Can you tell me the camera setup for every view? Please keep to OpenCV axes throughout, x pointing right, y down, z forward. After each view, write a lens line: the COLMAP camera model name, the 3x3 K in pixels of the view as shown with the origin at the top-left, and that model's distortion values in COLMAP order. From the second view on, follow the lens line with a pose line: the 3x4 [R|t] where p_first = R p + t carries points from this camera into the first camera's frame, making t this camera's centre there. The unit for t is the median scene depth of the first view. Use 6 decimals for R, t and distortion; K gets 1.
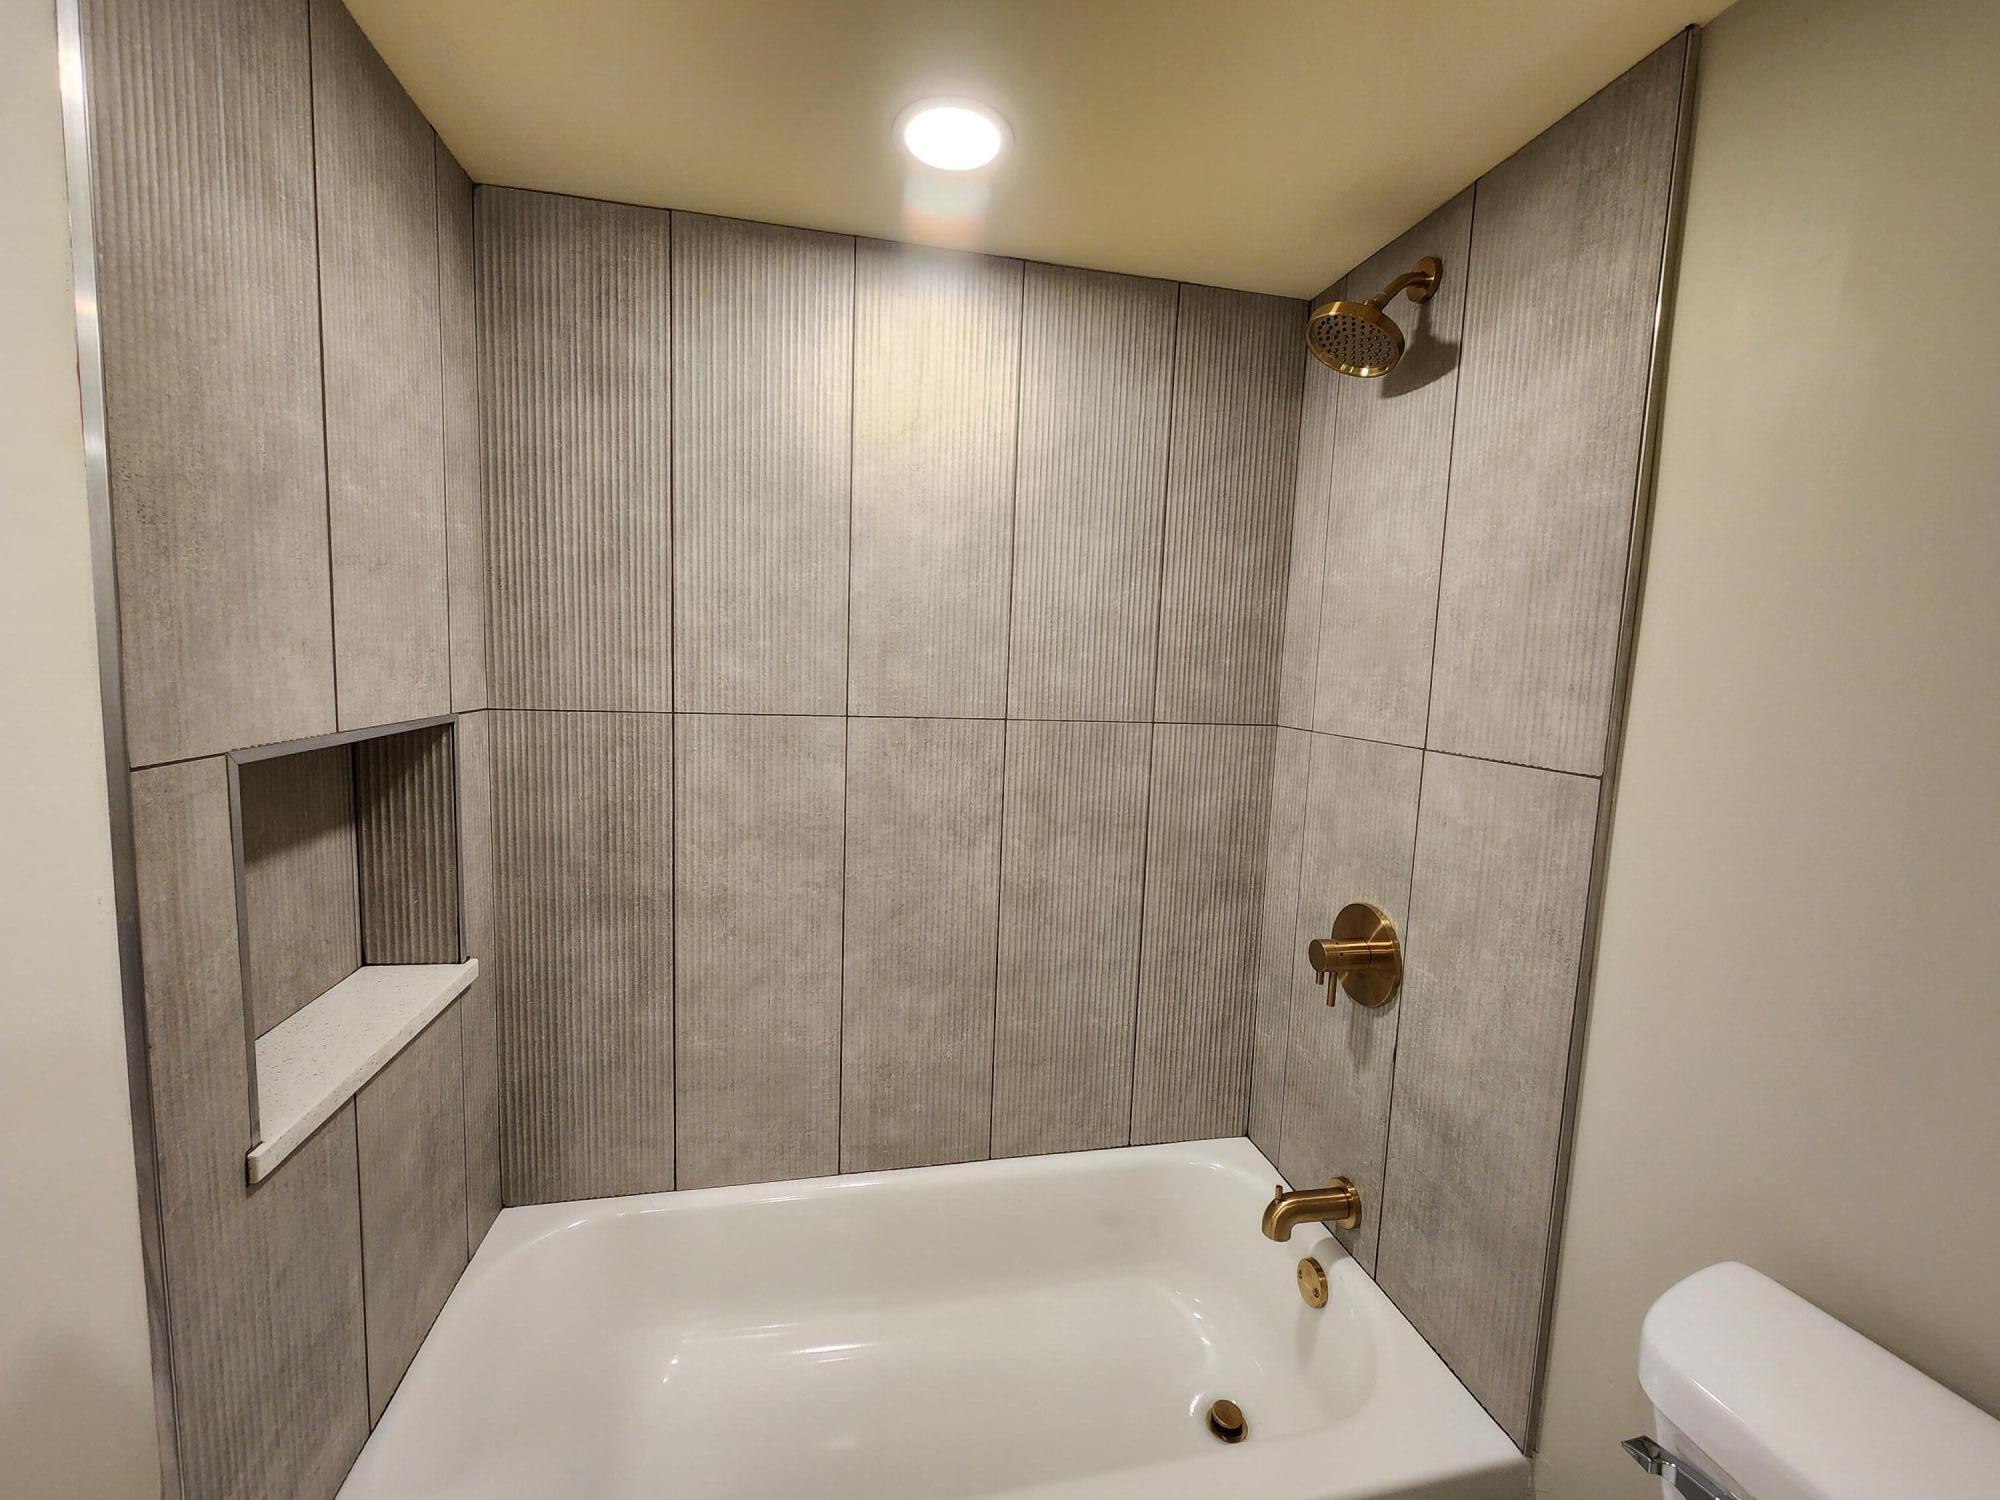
lens RADIAL K [[811.3, 0, 1000.3], [0, 811.3, 743.2], [0, 0, 1]] dist [-0.000695, -0.000257]
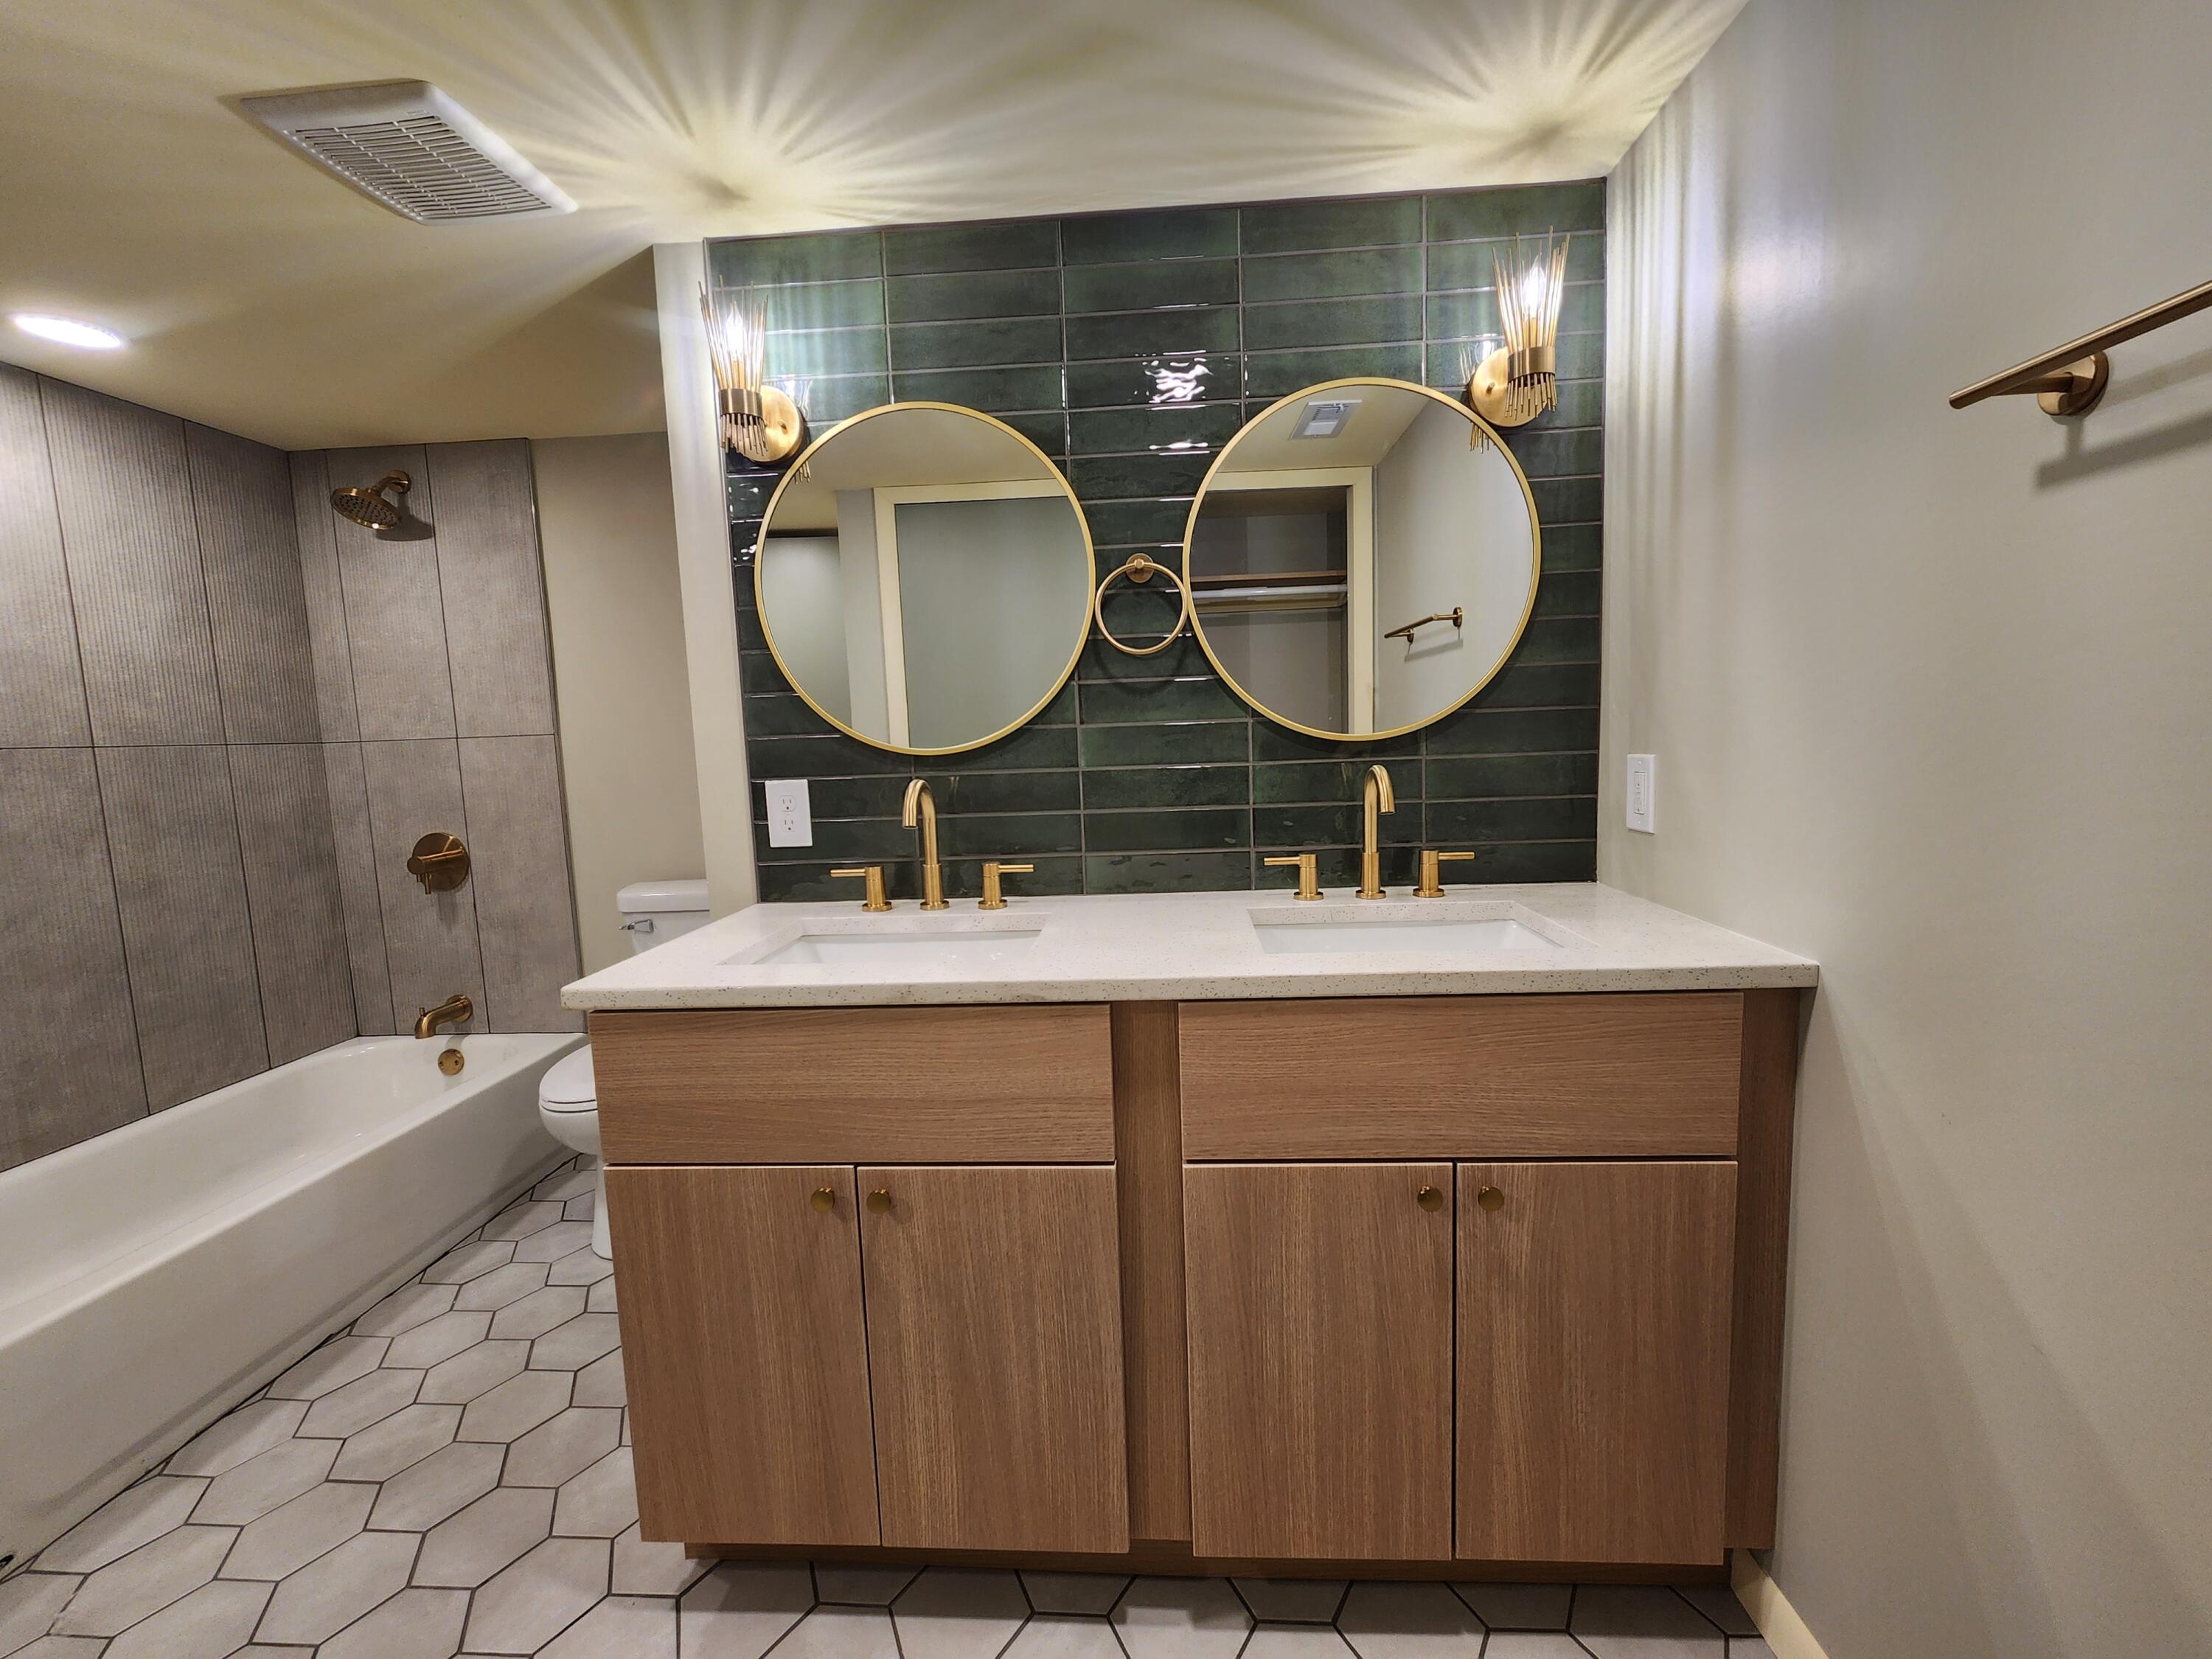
lens RADIAL K [[897.3, 0, 1106.3], [0, 897.3, 821.9], [0, 0, 1]] dist [-0.000695, -0.000257]
pose [[0.266947, -0.145610, 0.952647, -0.904552], [0.144742, 0.983364, 0.109746, 0.157489], [-0.952780, 0.108592, 0.283582, -0.836591]]
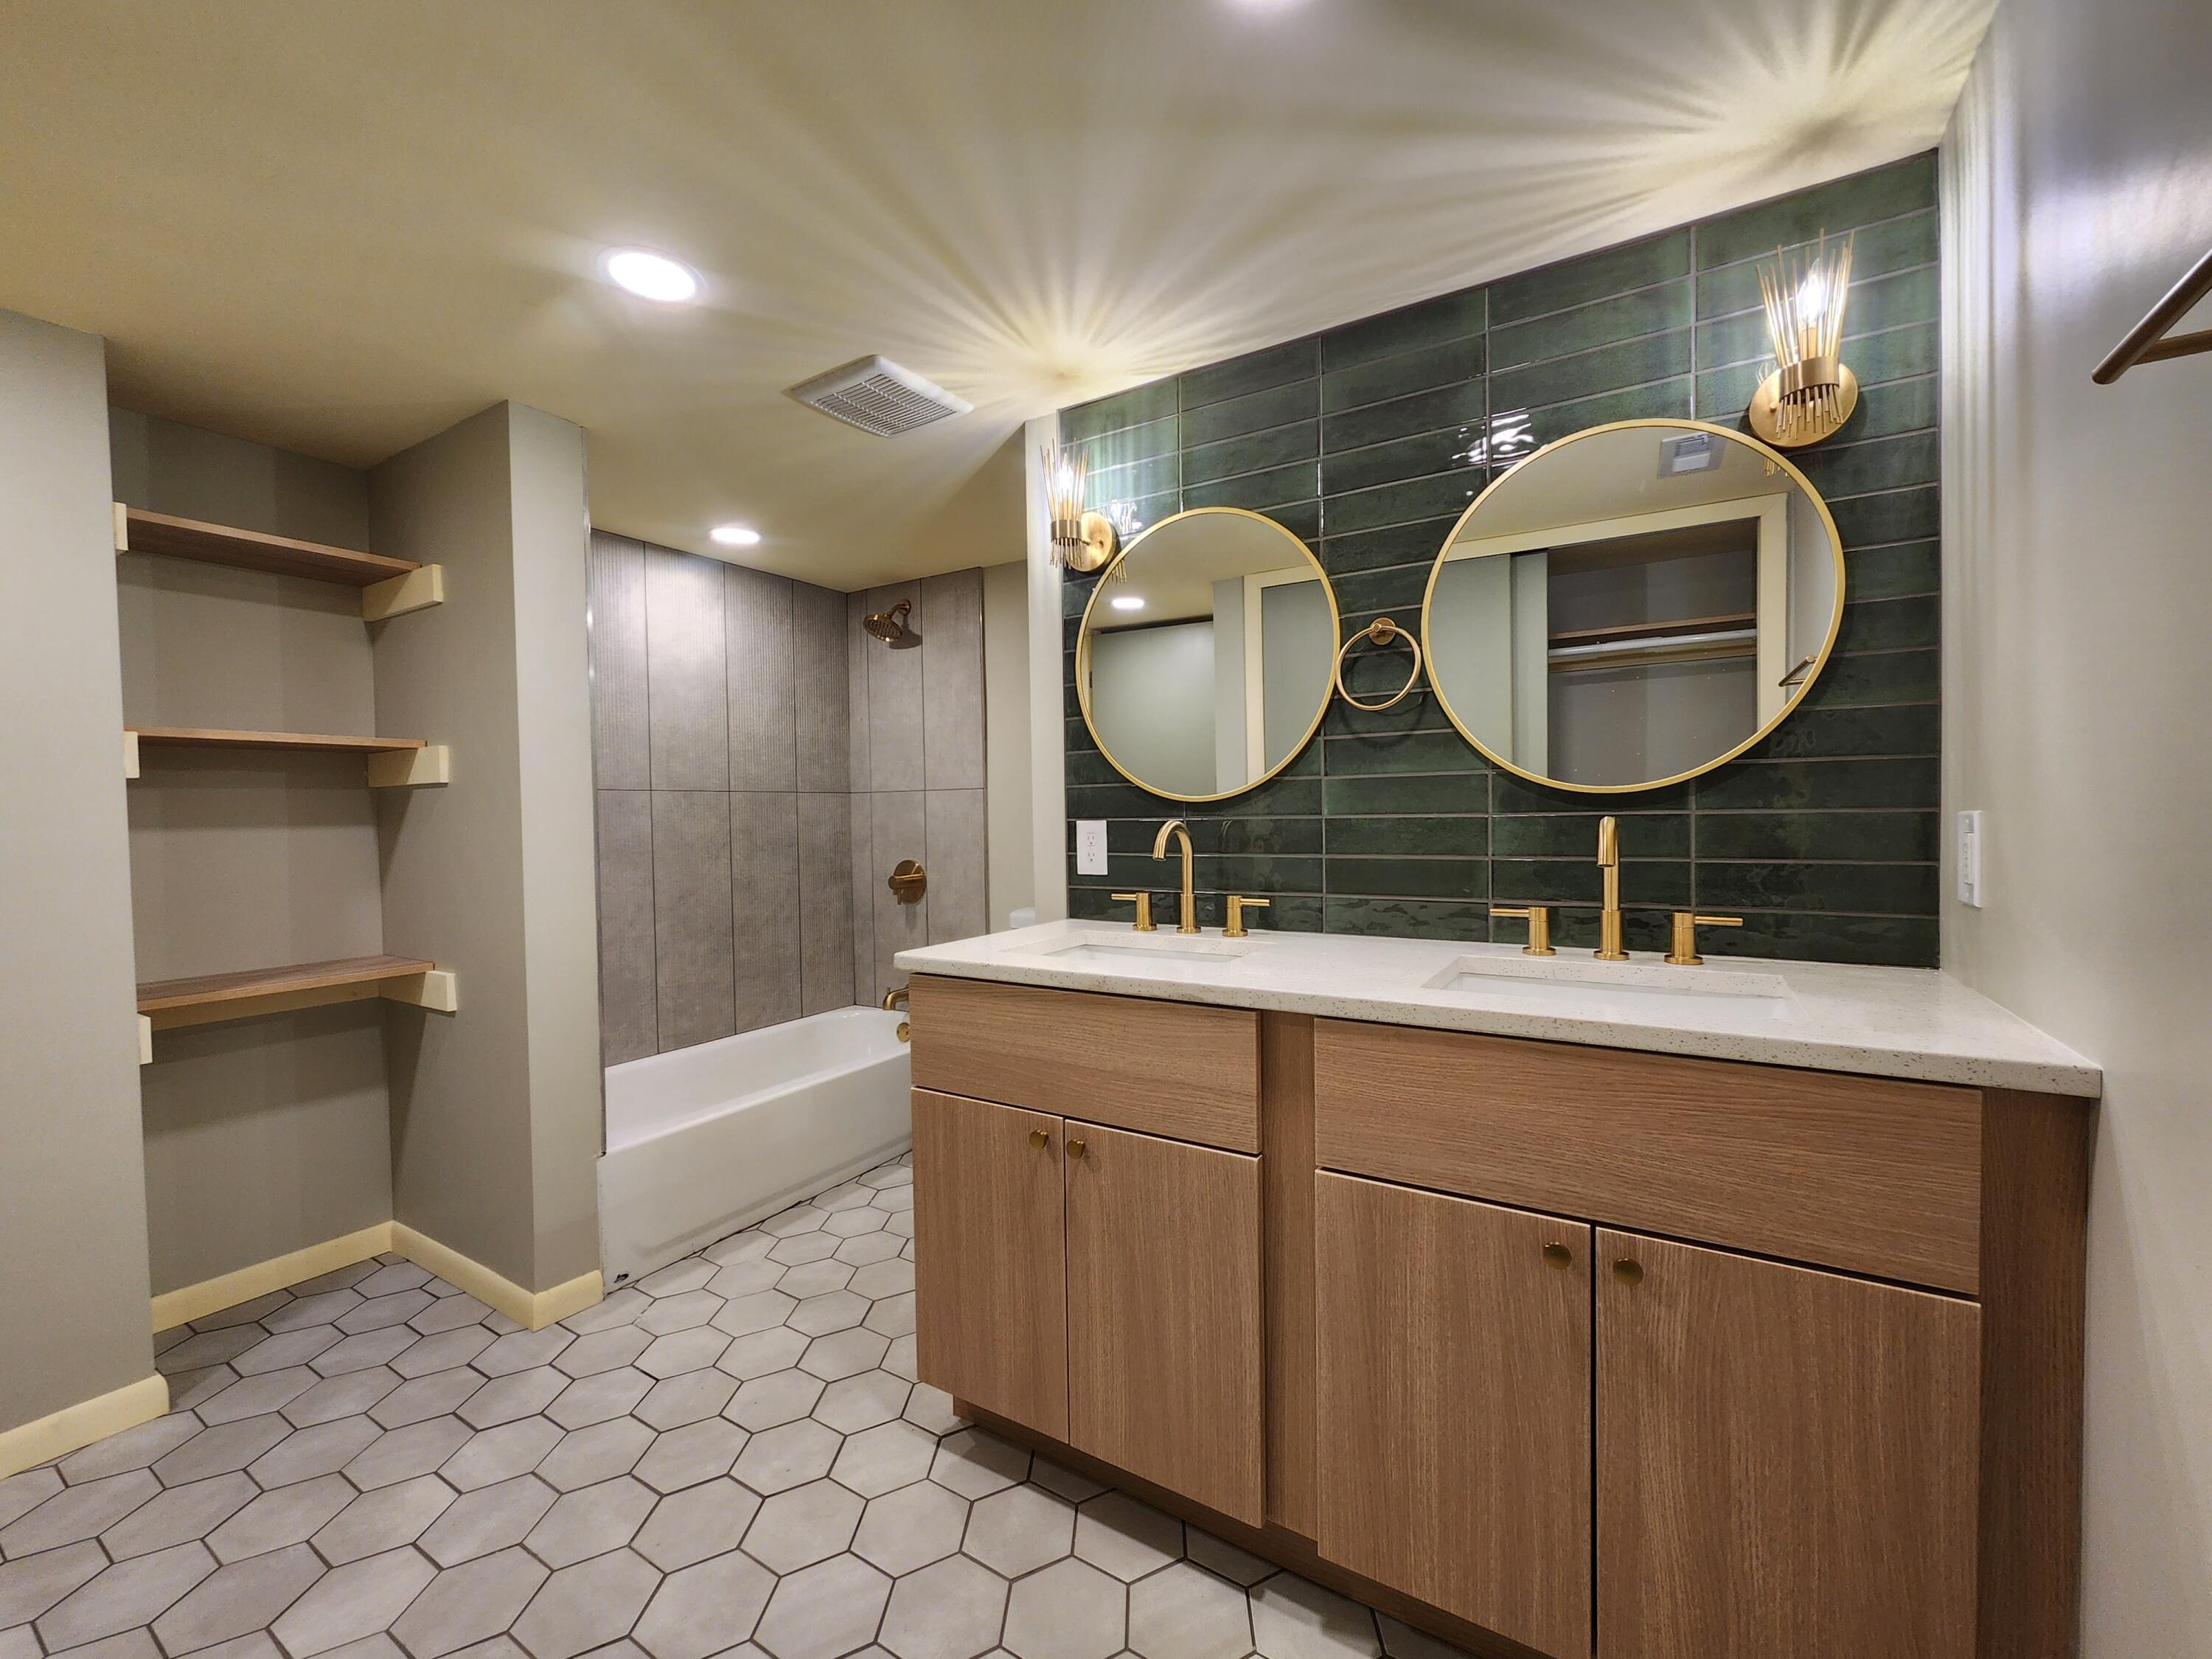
lens RADIAL K [[881.0, 0, 1106.0], [0, 881.0, 829.5], [0, 0, 1]] dist [0.000440, -0.000279]
pose [[0.688432, -0.064329, 0.722442, -0.906755], [0.116011, 0.993001, -0.022128, 0.214092], [-0.715963, 0.099045, 0.691077, -1.083905]]
